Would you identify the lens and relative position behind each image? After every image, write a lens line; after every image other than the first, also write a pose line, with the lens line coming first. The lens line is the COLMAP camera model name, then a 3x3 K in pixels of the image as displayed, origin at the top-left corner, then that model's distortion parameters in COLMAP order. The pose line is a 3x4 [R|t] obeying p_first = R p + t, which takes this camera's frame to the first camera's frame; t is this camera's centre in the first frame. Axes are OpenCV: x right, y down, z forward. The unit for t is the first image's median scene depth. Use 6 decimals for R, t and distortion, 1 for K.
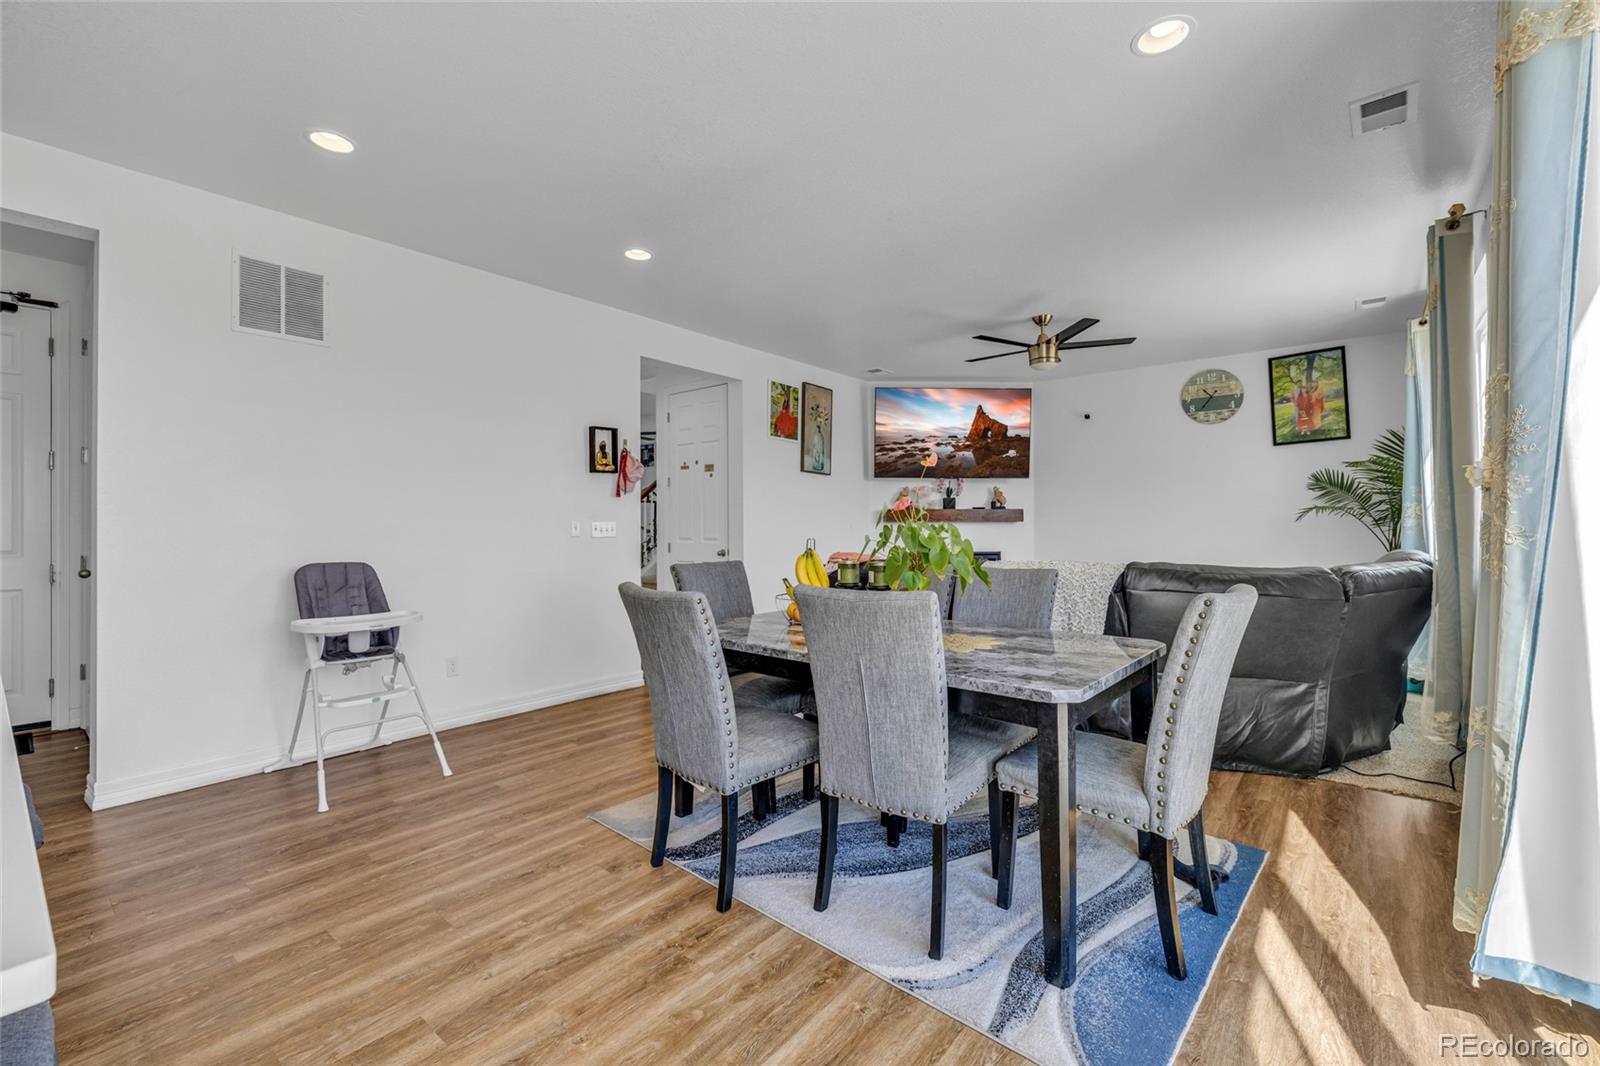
lens RADIAL K [[677.6, 0, 806.8], [0, 677.6, 535.5], [0, 0, 1]] dist [0.000127, 0.000258]
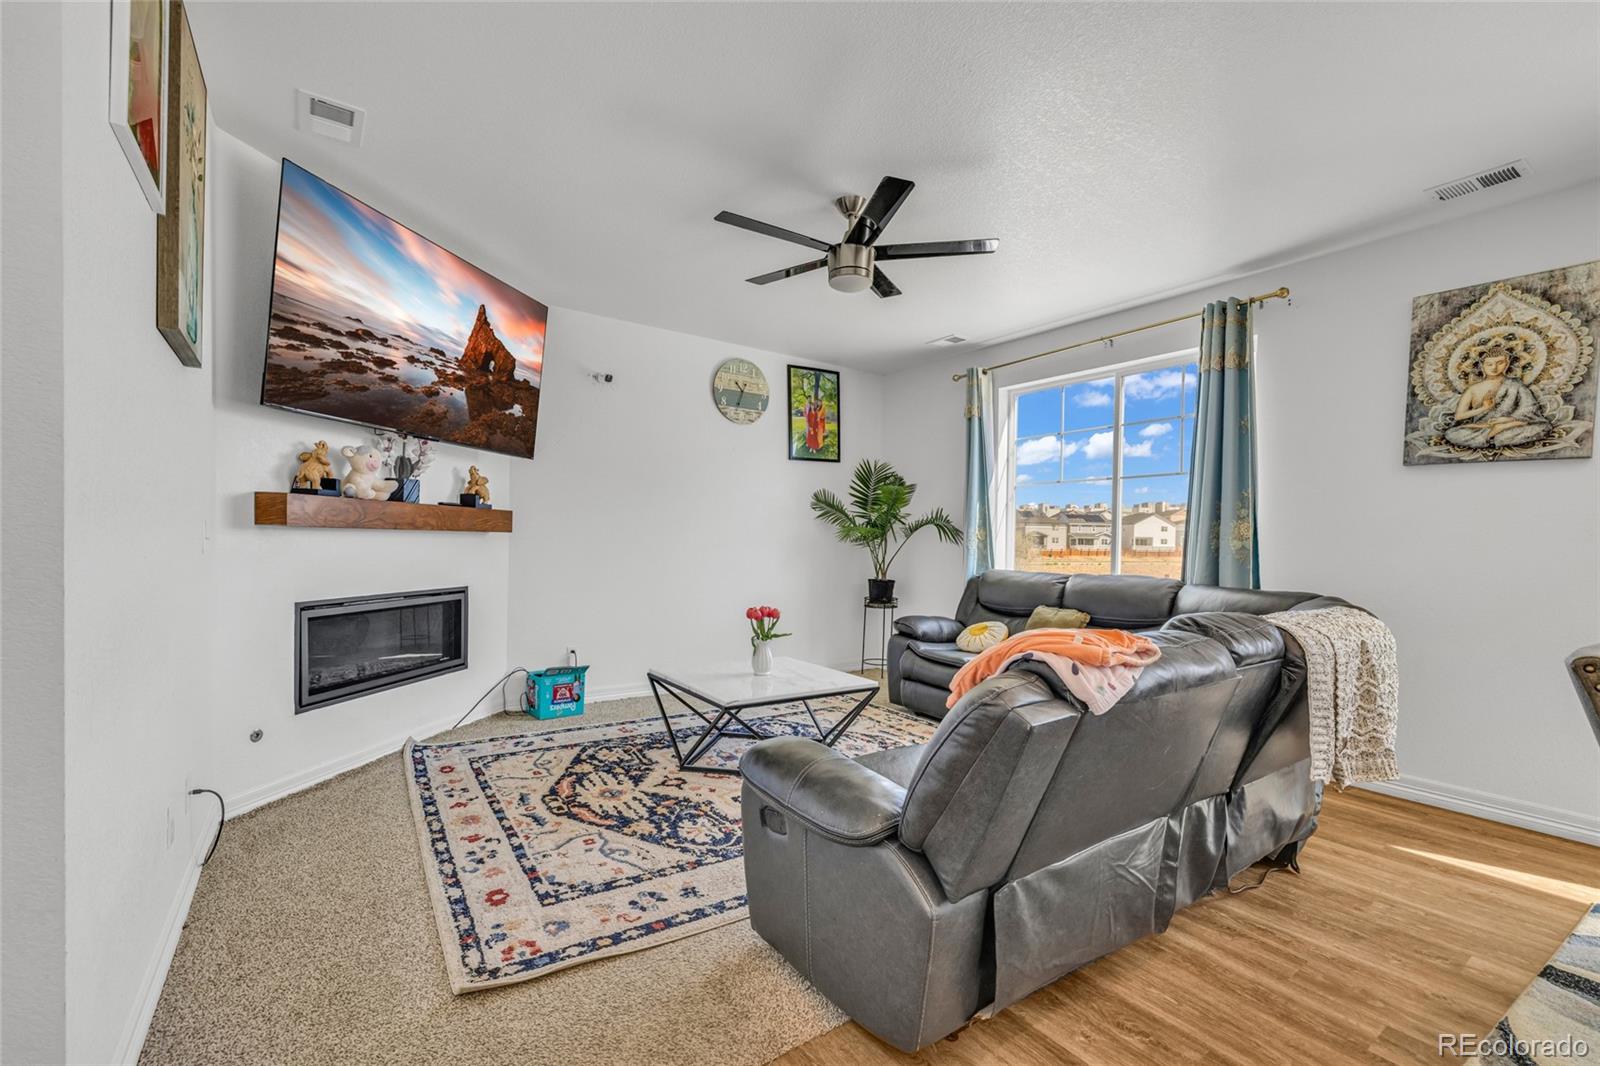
lens RADIAL K [[677.6, 0, 806.8], [0, 677.6, 535.5], [0, 0, 1]] dist [0.000127, 0.000258]
pose [[0.262166, 0.018295, 0.964849, -0.207257], [-0.005290, 0.999833, -0.017521, -0.011570], [-0.965008, -0.000511, 0.262219, 0.749232]]
